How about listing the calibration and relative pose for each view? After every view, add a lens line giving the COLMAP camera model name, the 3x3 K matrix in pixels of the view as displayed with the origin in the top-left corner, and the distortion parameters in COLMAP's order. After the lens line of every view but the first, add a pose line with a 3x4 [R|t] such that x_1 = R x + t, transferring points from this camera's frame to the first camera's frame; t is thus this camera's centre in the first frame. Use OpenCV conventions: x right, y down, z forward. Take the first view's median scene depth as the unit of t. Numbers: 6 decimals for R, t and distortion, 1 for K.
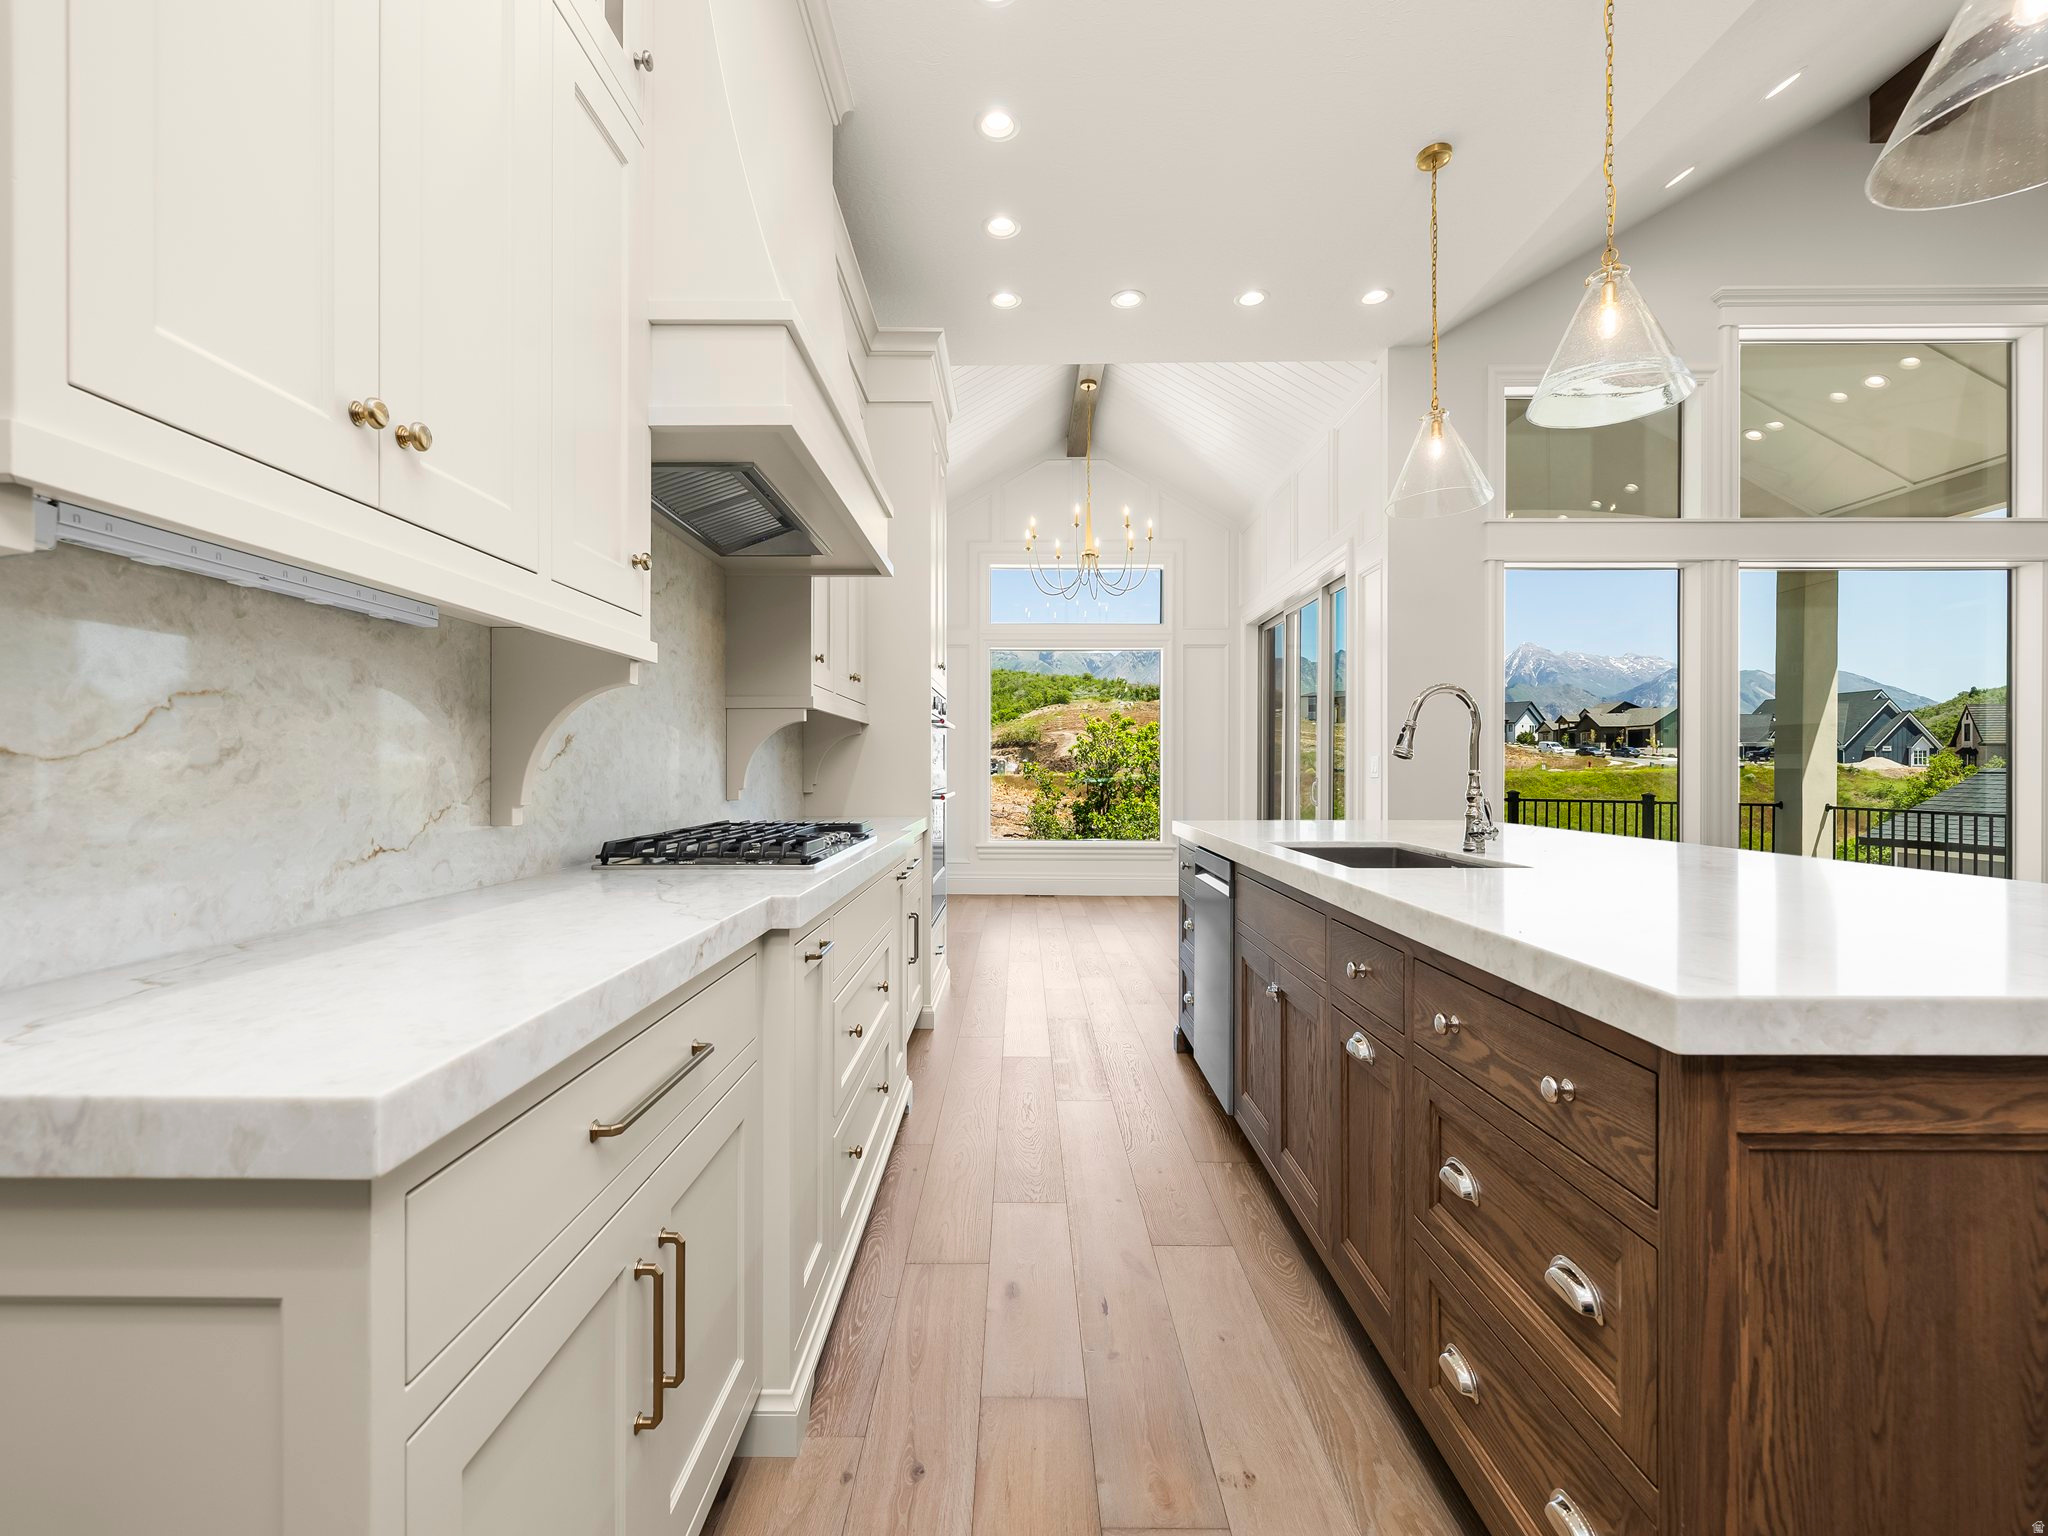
lens RADIAL K [[867.2, 0, 1014.0], [0, 867.2, 767.9], [0, 0, 1]] dist [0.003217, -0.001710]
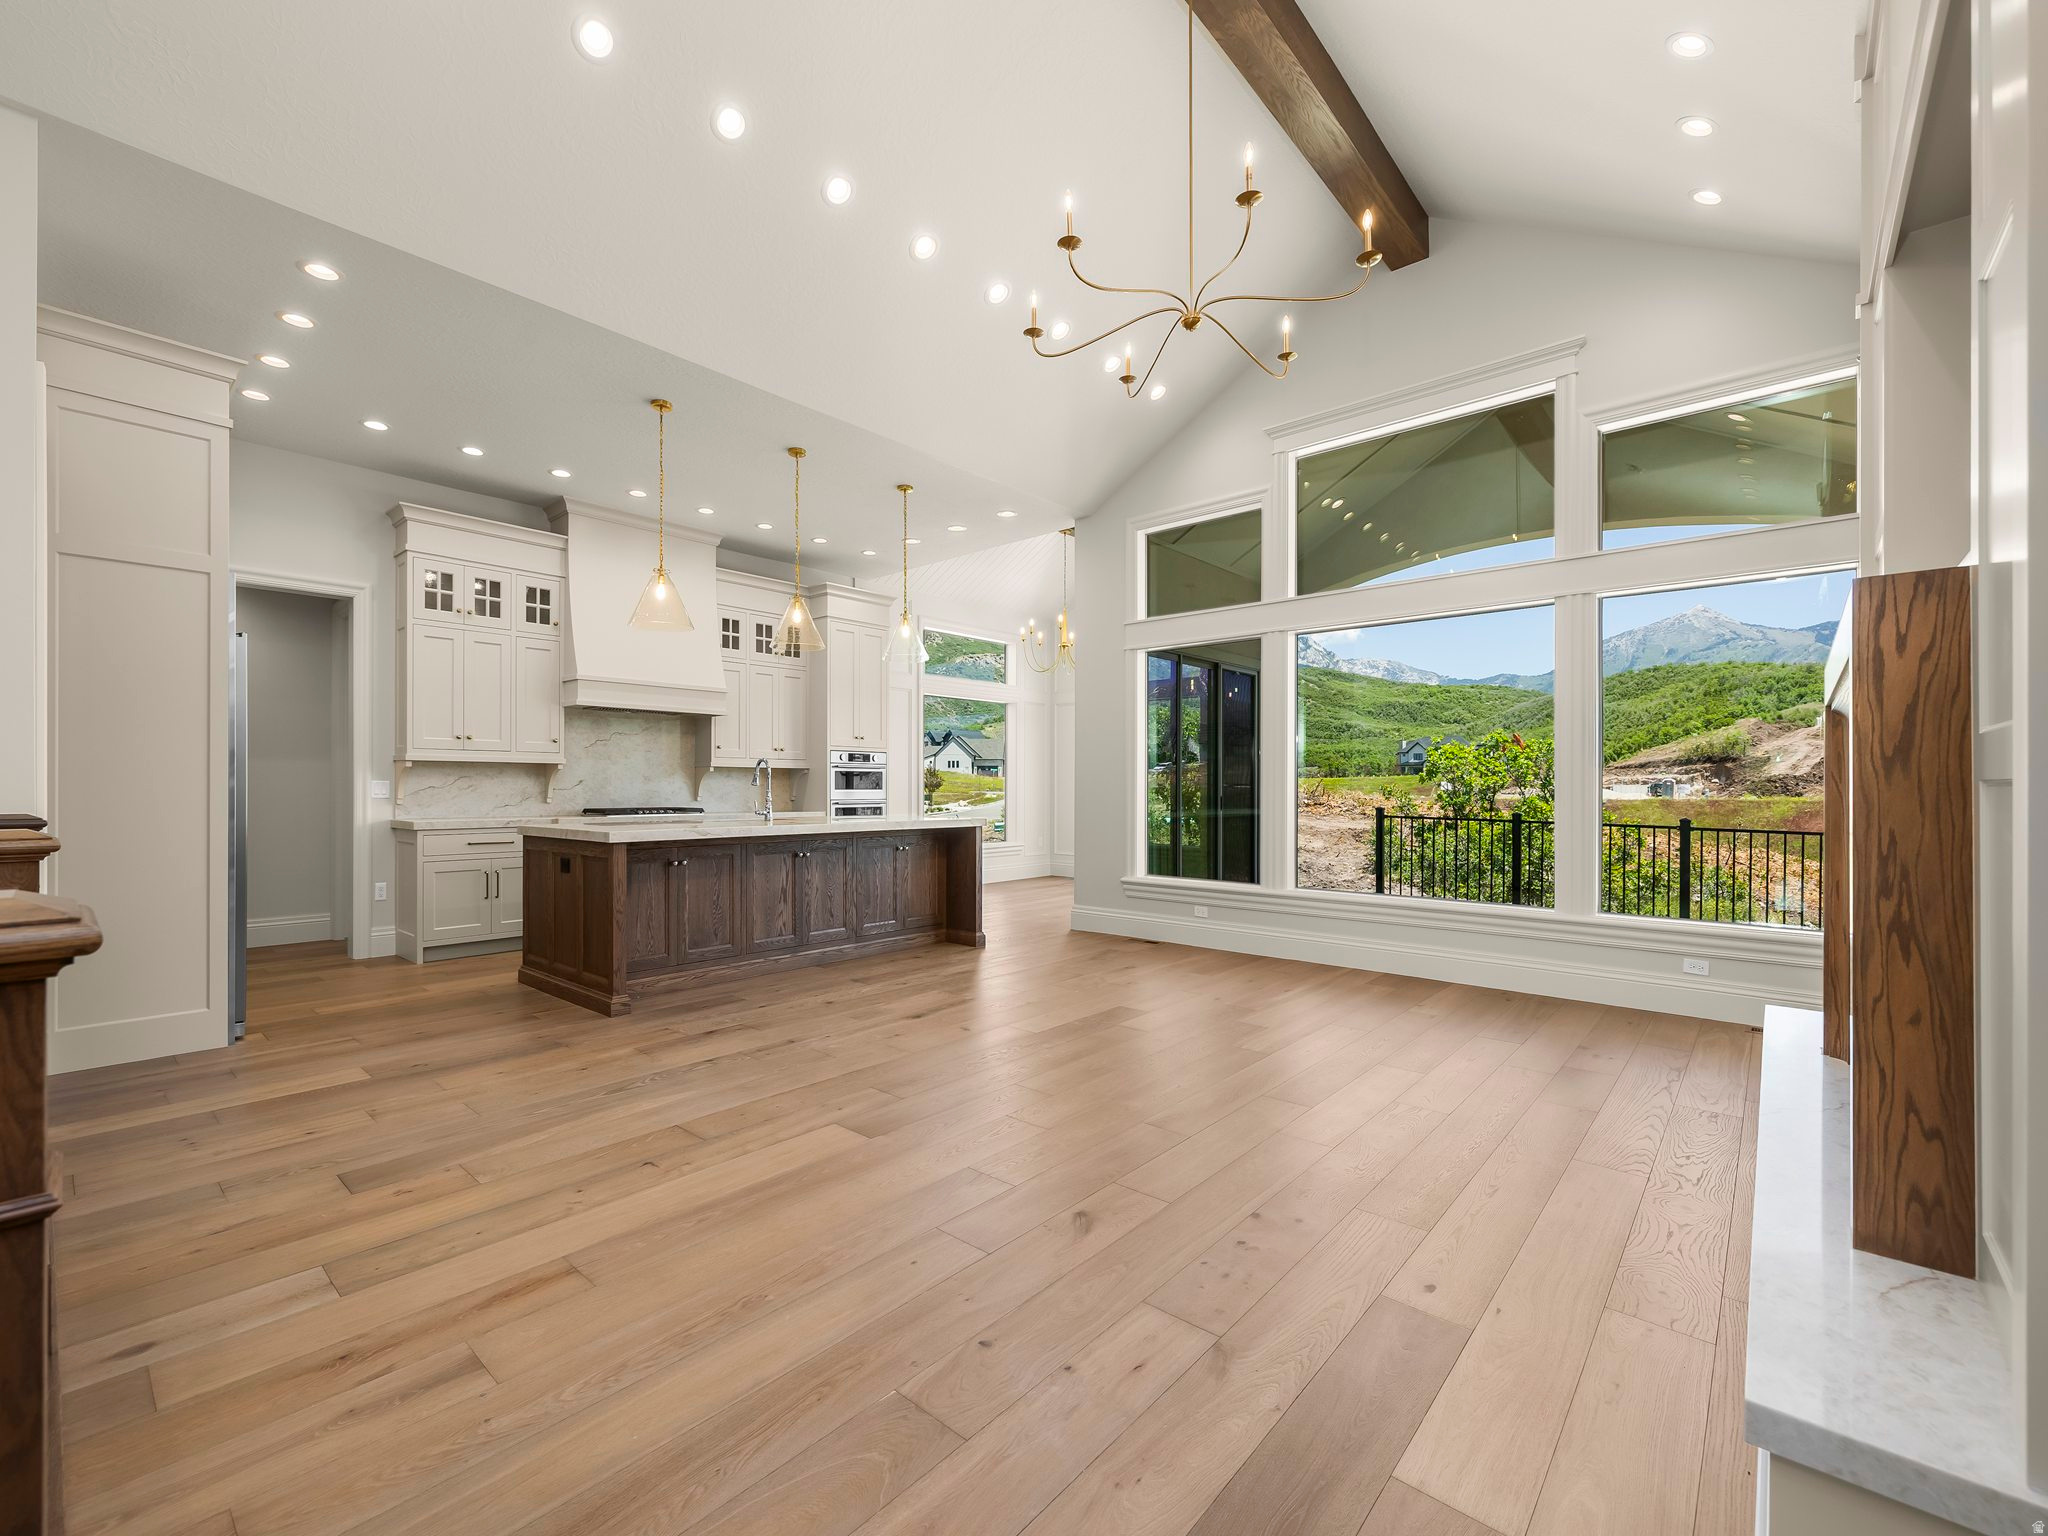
lens RADIAL K [[867.2, 0, 1009.9], [0, 867.2, 792.0], [0, 0, 1]] dist [0.003217, -0.001710]
pose [[0.749210, 0.001364, -0.662331, 0.853511], [0.000246, 0.999997, 0.002338, 0.001158], [0.662332, -0.001915, 0.749208, -0.153619]]
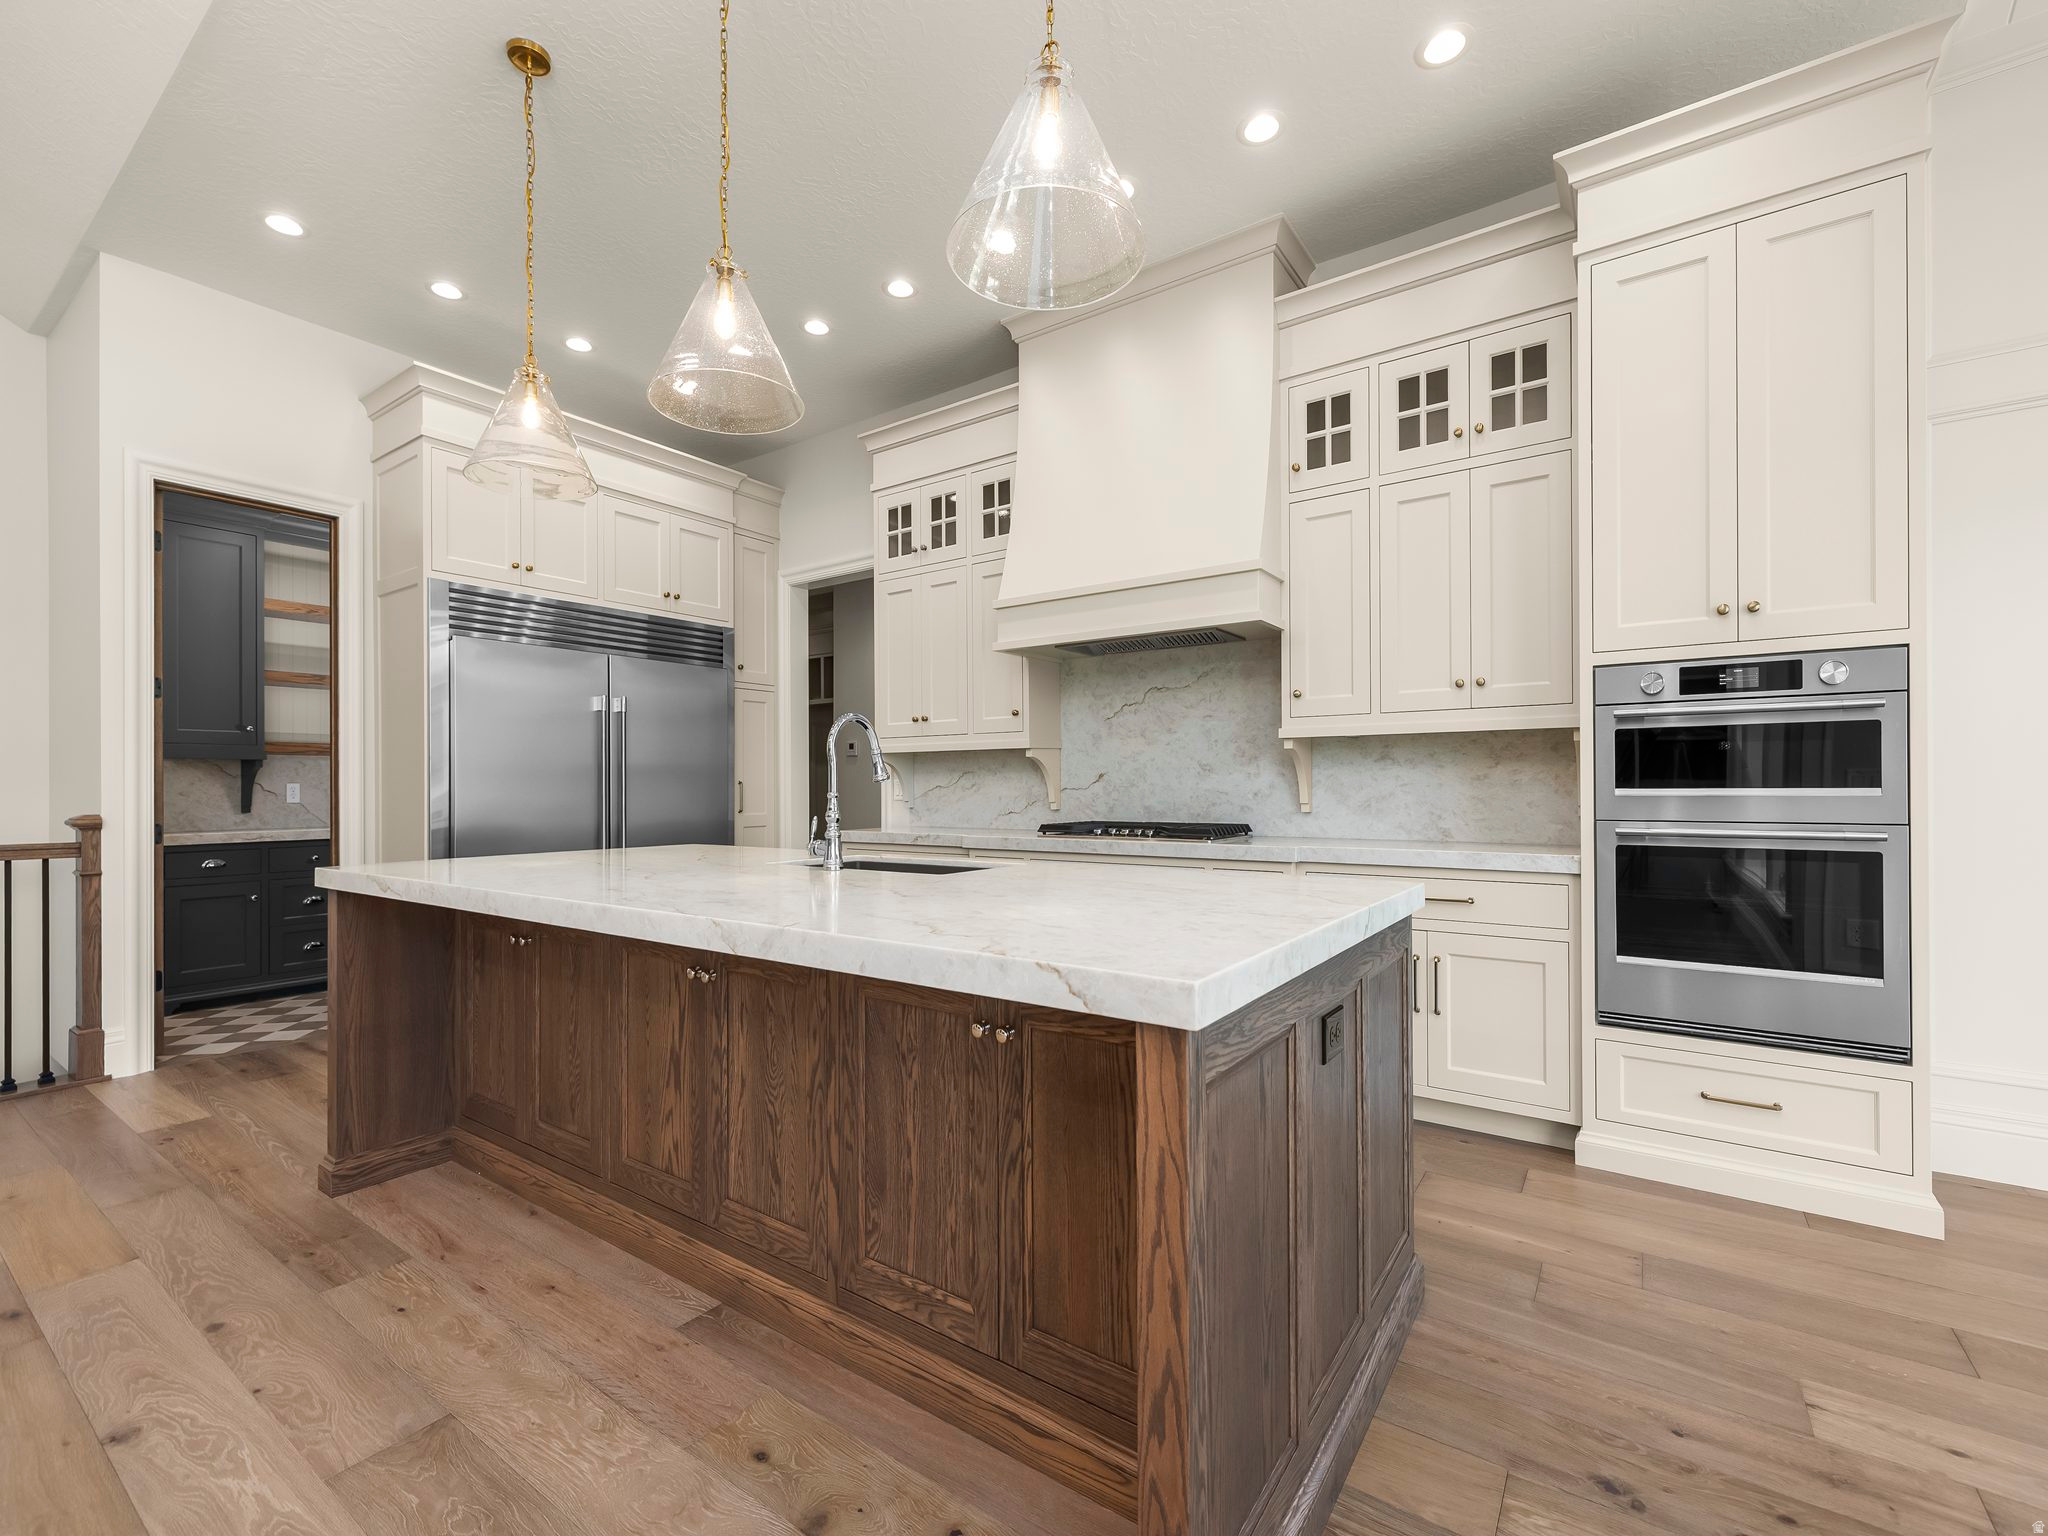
lens RADIAL K [[867.2, 0, 1003.1], [0, 867.2, 799.0], [0, 0, 1]] dist [0.003217, -0.001710]
pose [[-0.569543, 0.012737, -0.821863, 0.381070], [0.005211, 0.999916, 0.011885, -0.000010], [0.821945, 0.002486, -0.569562, 0.532770]]
